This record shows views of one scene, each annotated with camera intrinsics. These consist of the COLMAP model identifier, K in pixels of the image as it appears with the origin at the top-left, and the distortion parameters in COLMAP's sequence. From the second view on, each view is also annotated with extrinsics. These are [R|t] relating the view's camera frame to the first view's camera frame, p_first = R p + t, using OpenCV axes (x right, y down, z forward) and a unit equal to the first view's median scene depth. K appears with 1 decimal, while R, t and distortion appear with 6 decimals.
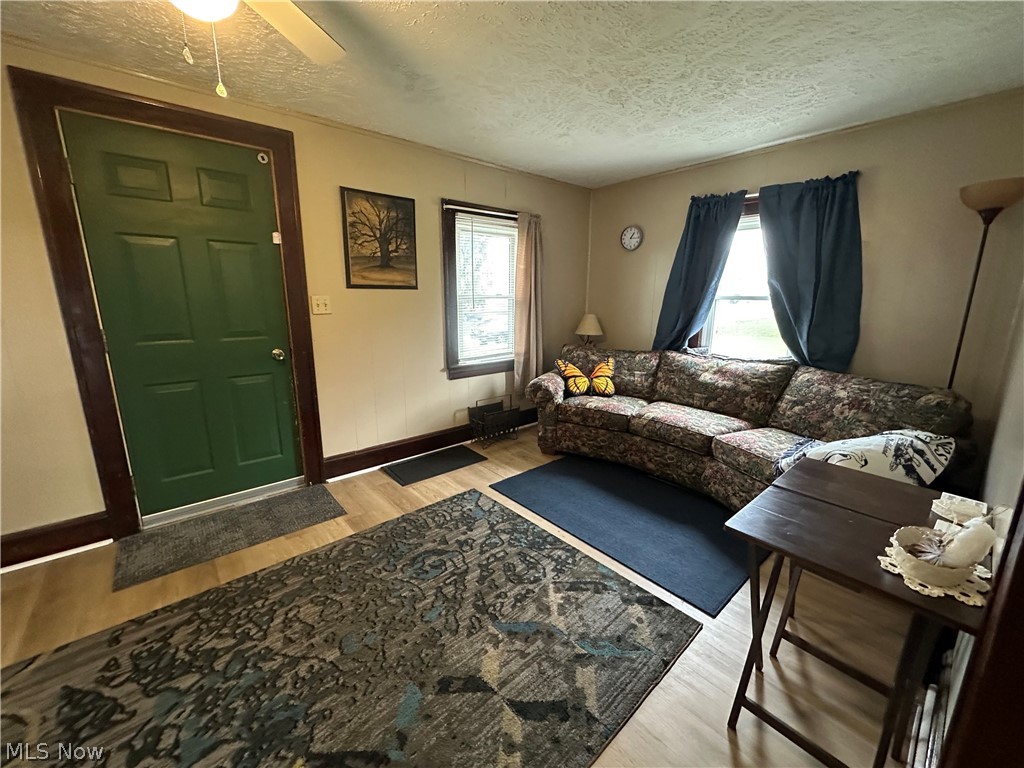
lens RADIAL K [[403.9, 0, 515.8], [0, 403.9, 382.7], [0, 0, 1]] dist [-0.004563, 0.001159]
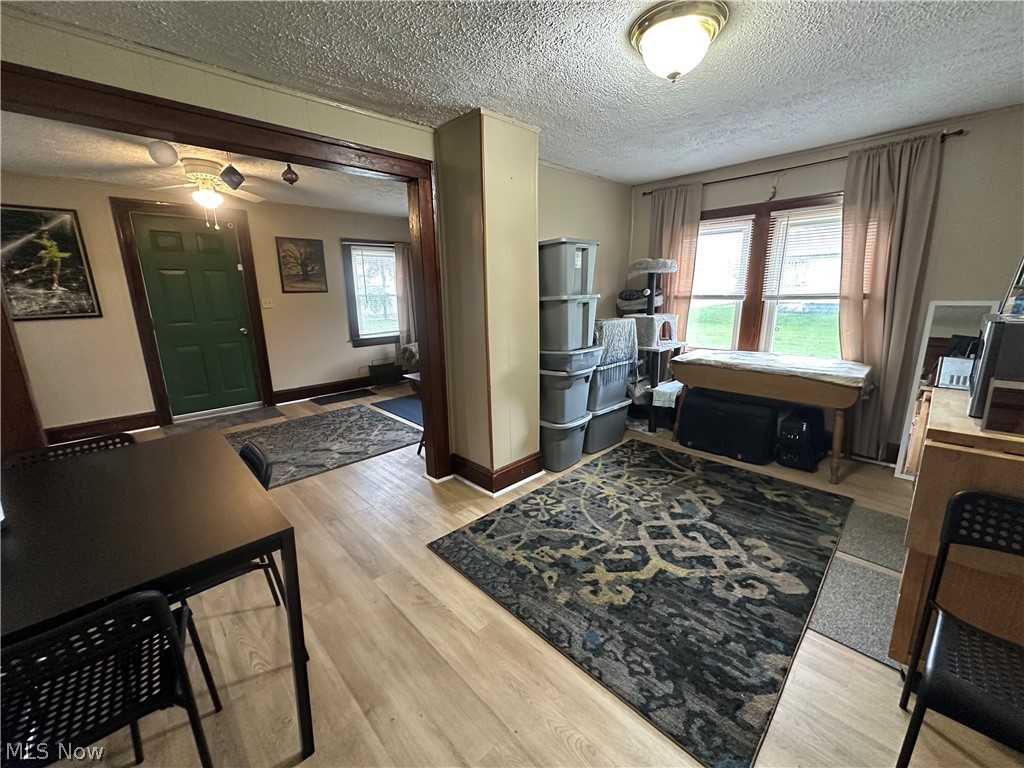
lens RADIAL K [[403.9, 0, 514.7], [0, 403.9, 382.4], [0, 0, 1]] dist [-0.004563, 0.001159]
pose [[0.998183, -0.033467, 0.050109, 0.587135], [0.032763, 0.999353, 0.014816, 0.193179], [-0.050572, -0.013147, 0.998634, -0.970826]]
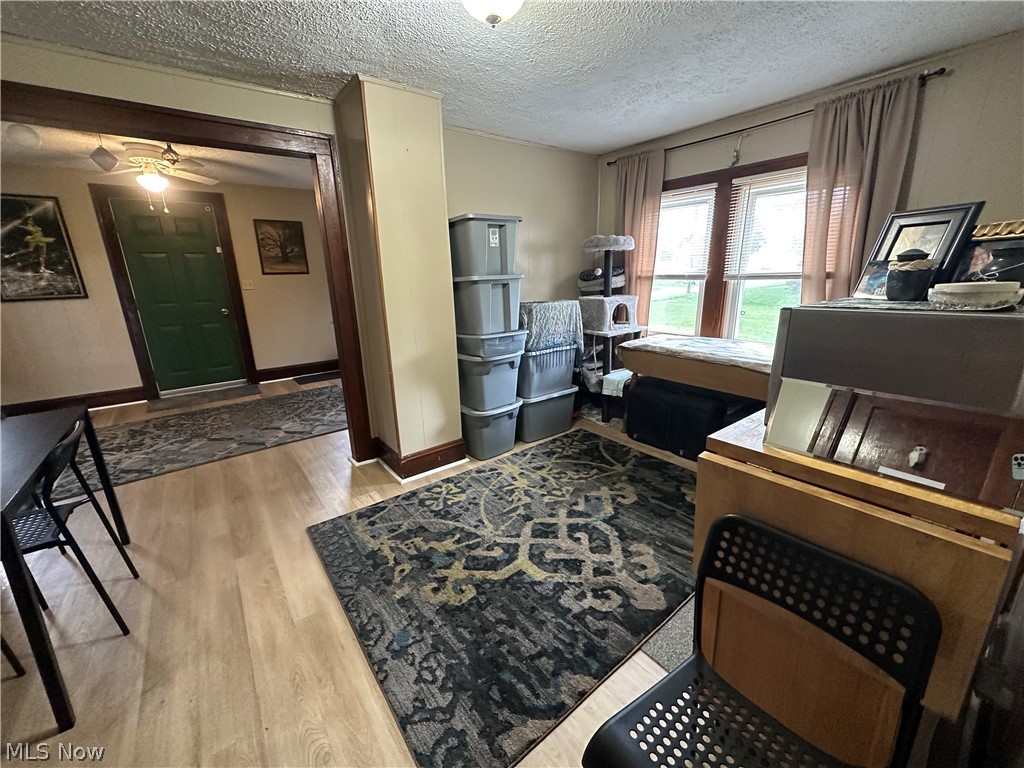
lens RADIAL K [[403.9, 0, 515.8], [0, 403.9, 382.3], [0, 0, 1]] dist [-0.004563, 0.001159]
pose [[0.998259, -0.011700, -0.057818, 0.973219], [0.015003, 0.998260, 0.057026, 0.192592], [0.057050, -0.057794, 0.996697, -0.915179]]
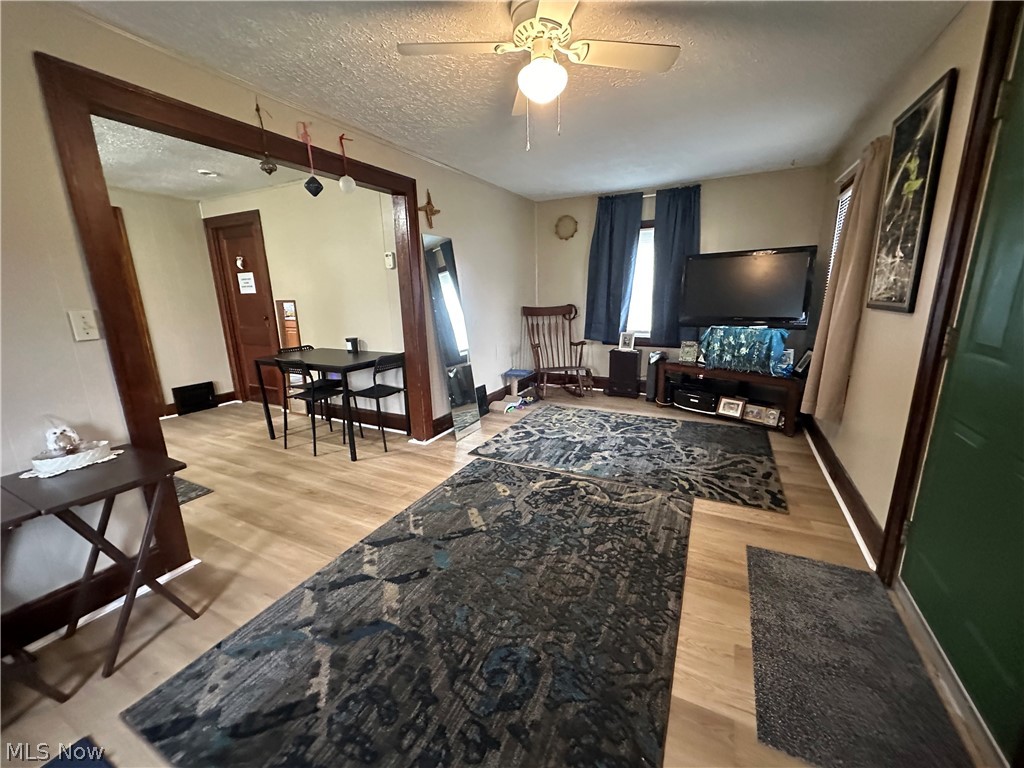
lens RADIAL K [[403.9, 0, 514.6], [0, 403.9, 384.0], [0, 0, 1]] dist [-0.004563, 0.001159]
pose [[-0.928591, 0.096875, -0.358238, -0.020469], [-0.065078, 0.907860, 0.414193, -0.254597], [0.365355, 0.407929, -0.836726, 1.200573]]
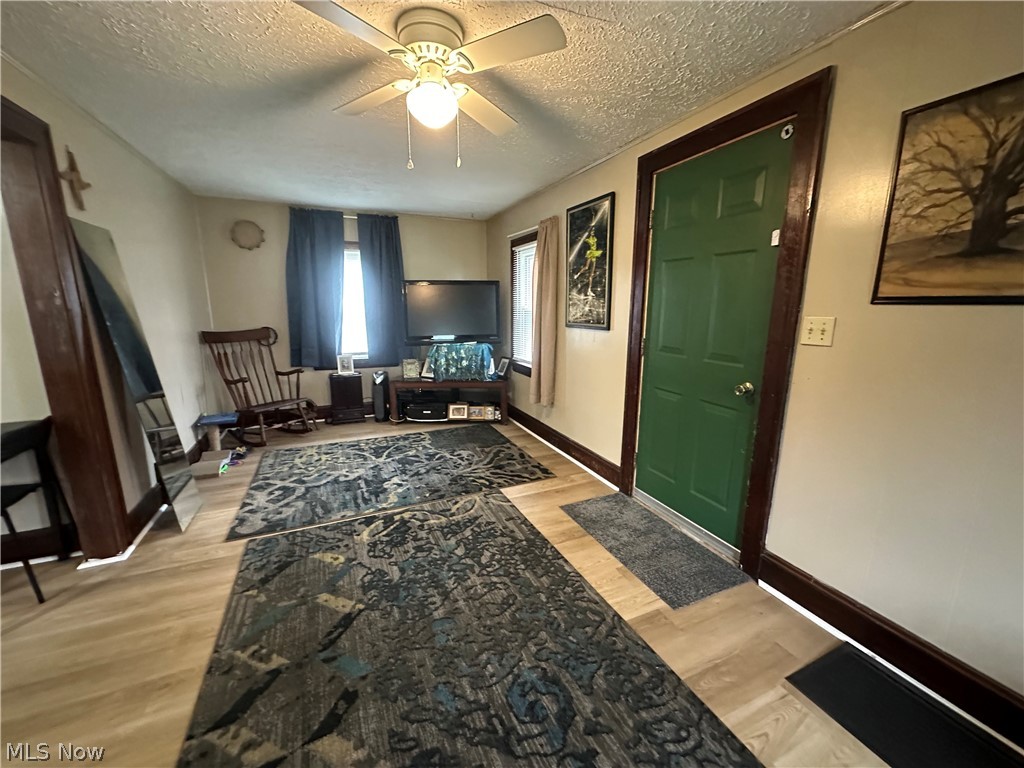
lens RADIAL K [[403.9, 0, 512.3], [0, 403.9, 383.6], [0, 0, 1]] dist [-0.004563, 0.001159]
pose [[-0.297603, 0.175073, -0.938500, 0.307831], [-0.210315, 0.946869, 0.243326, -0.195048], [0.931236, 0.269795, -0.244970, 0.850327]]
